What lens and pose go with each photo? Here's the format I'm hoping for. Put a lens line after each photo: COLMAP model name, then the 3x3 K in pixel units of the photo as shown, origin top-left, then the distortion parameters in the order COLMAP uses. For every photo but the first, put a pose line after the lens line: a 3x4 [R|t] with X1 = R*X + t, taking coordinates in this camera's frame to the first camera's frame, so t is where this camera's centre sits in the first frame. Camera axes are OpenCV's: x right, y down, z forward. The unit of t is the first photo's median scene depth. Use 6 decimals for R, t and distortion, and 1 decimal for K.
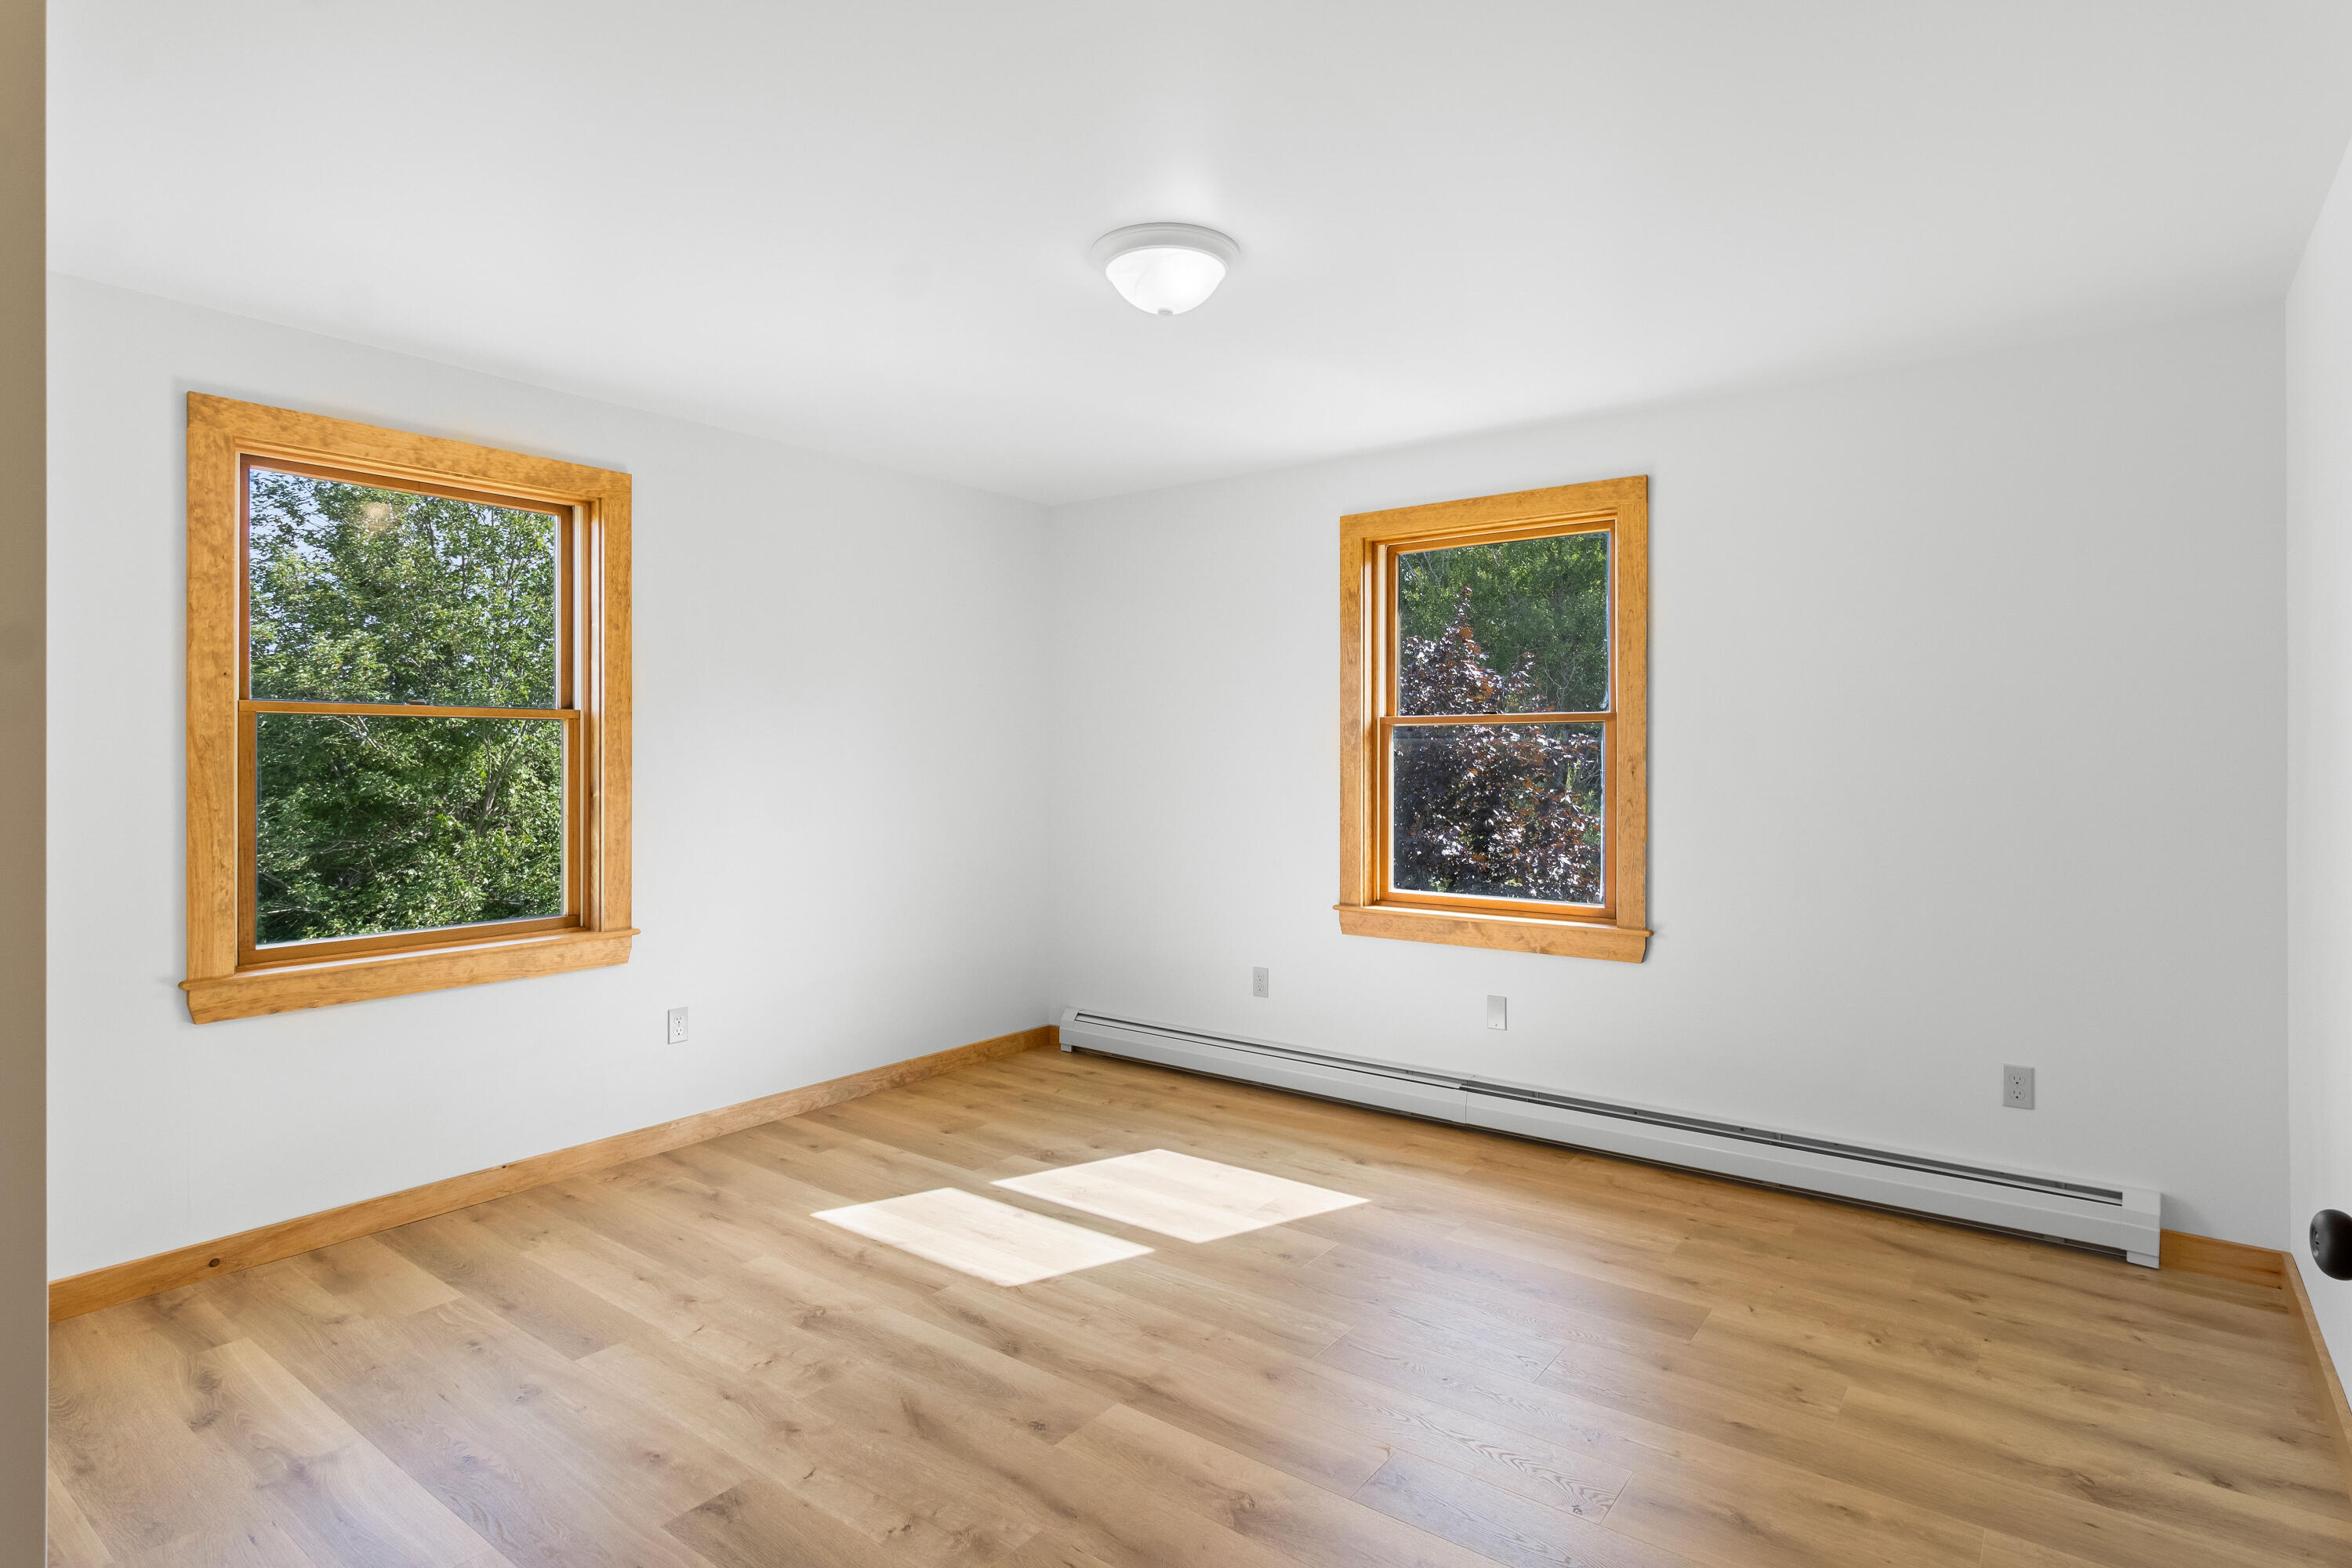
lens RADIAL K [[1200.9, 0, 1192.7], [0, 1200.9, 758.3], [0, 0, 1]] dist [-0.004860, -0.000549]
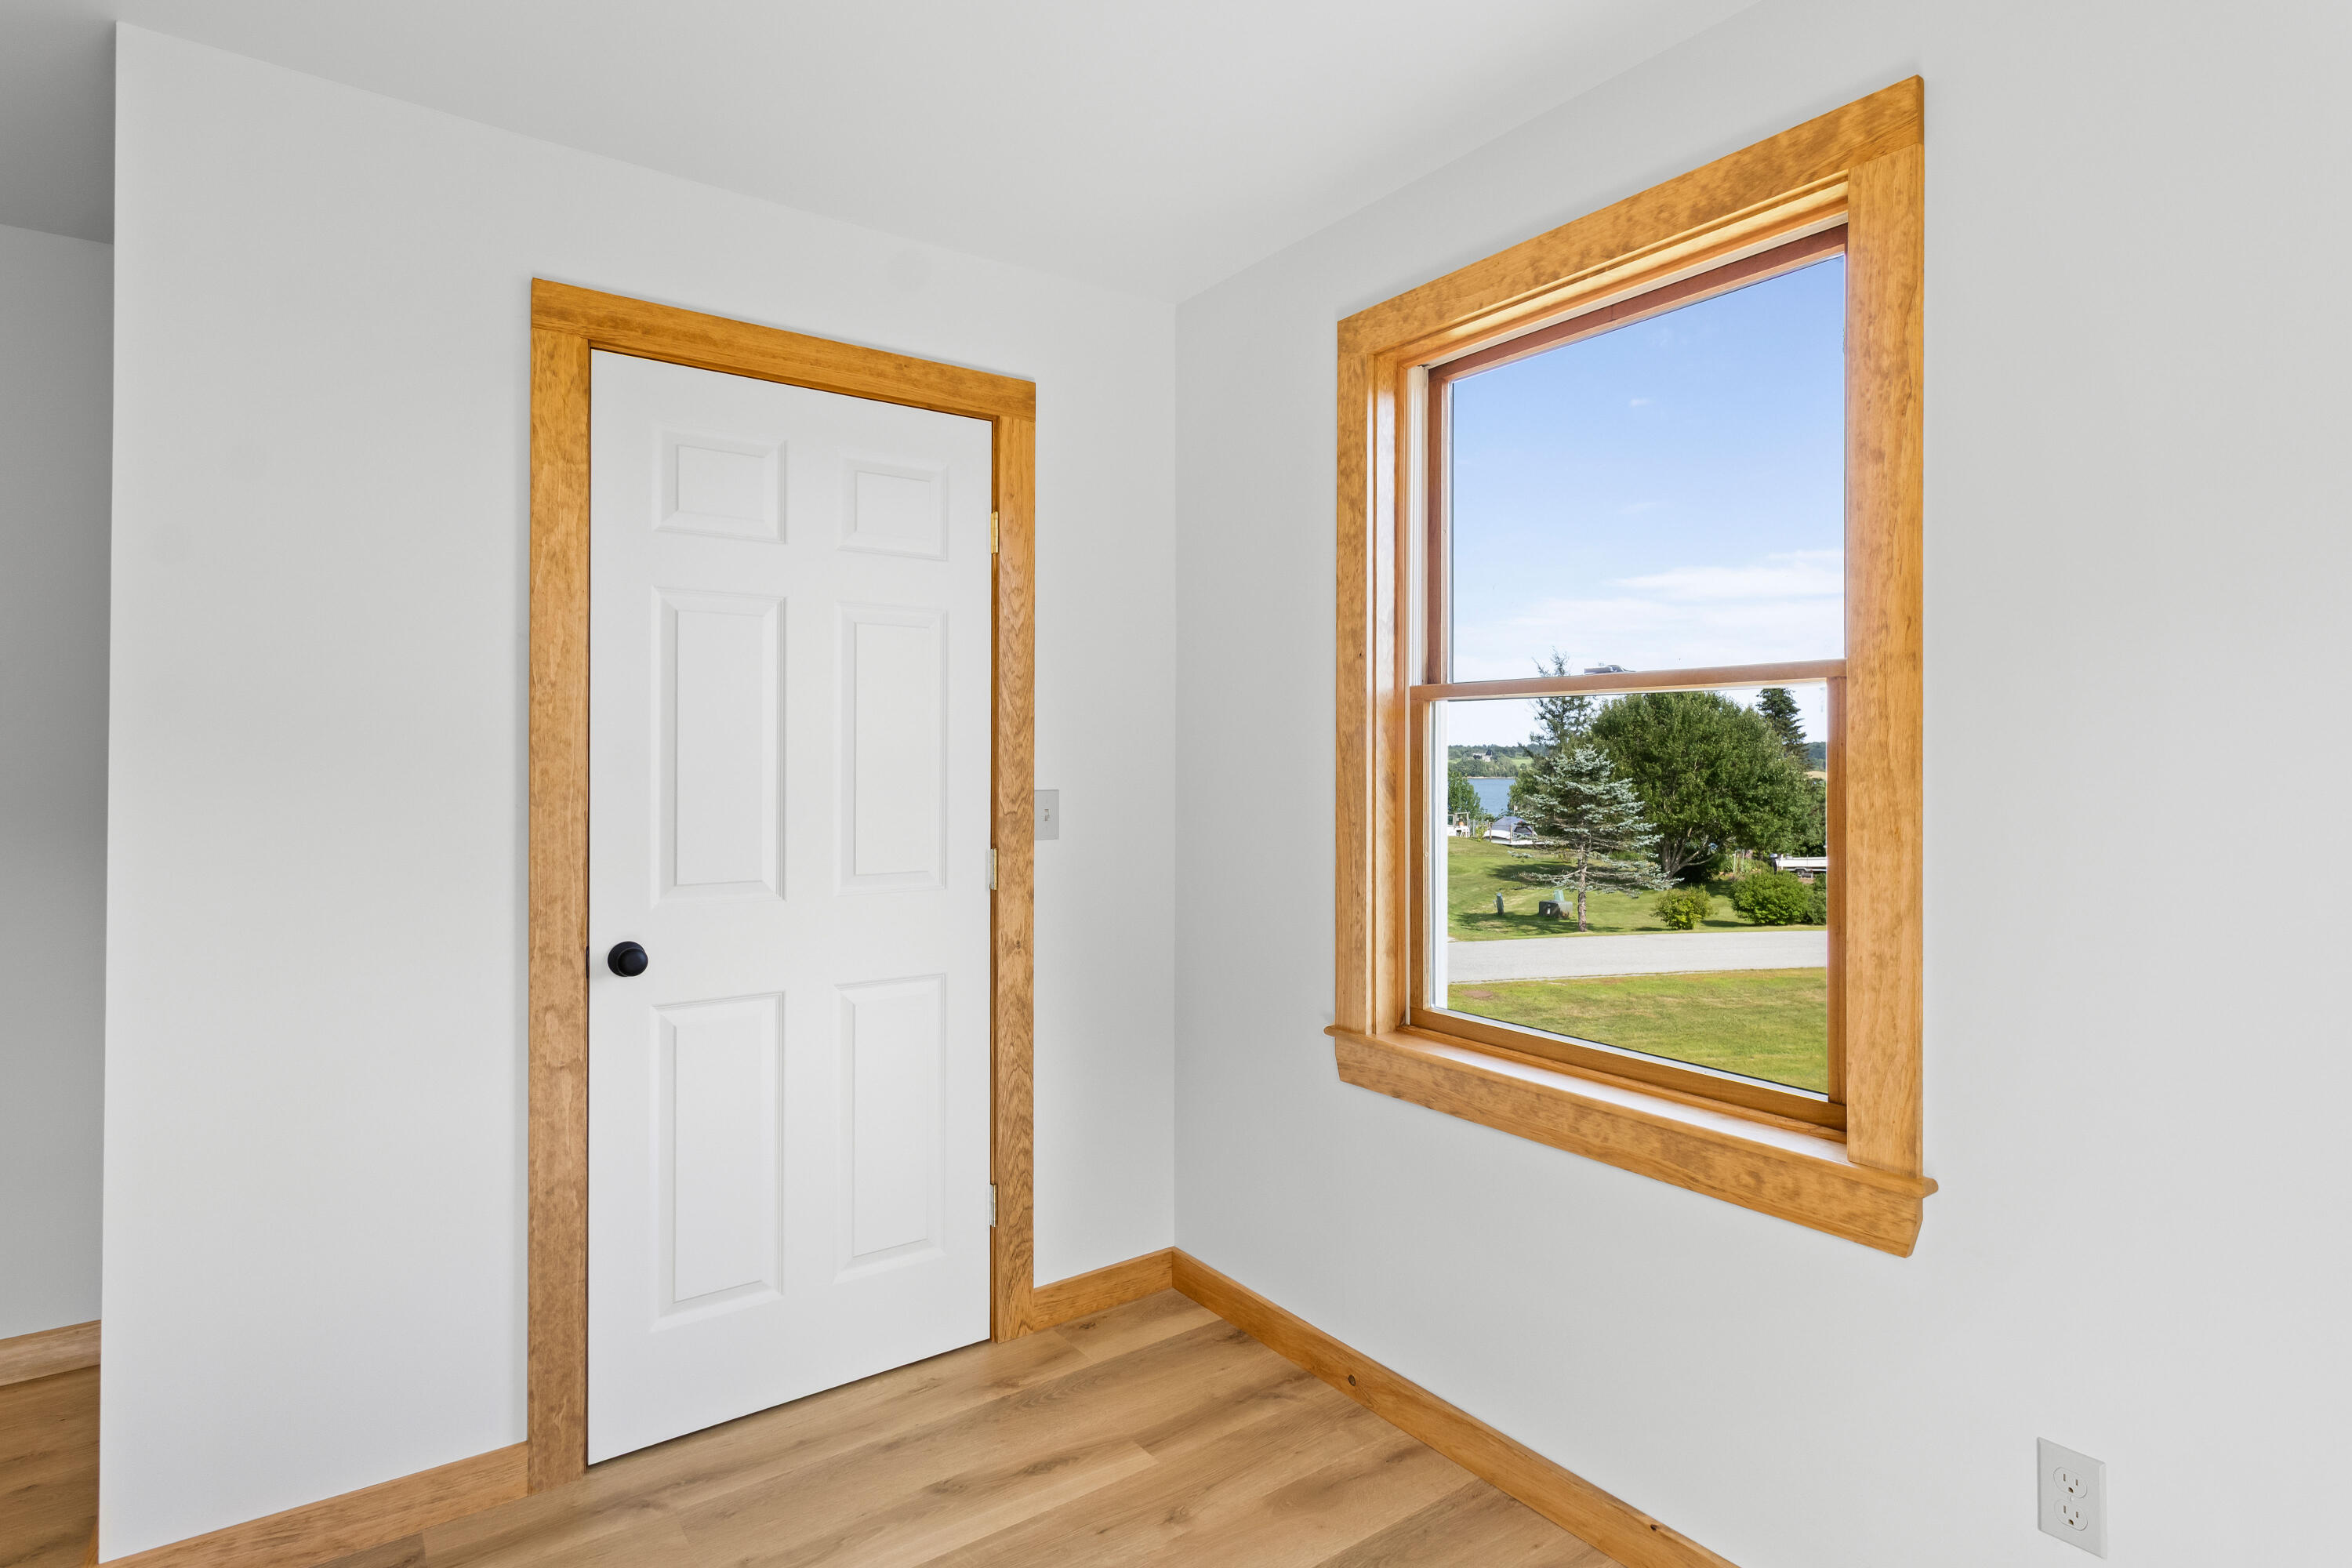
lens RADIAL K [[1200.9, 0, 1192.7], [0, 1200.9, 758.3], [0, 0, 1]] dist [-0.004860, -0.000549]
pose [[-0.282675, -0.002227, -0.959213, -0.004209], [-0.006670, 0.999978, -0.000356, -0.000189], [0.959193, 0.006297, -0.282683, 1.102958]]
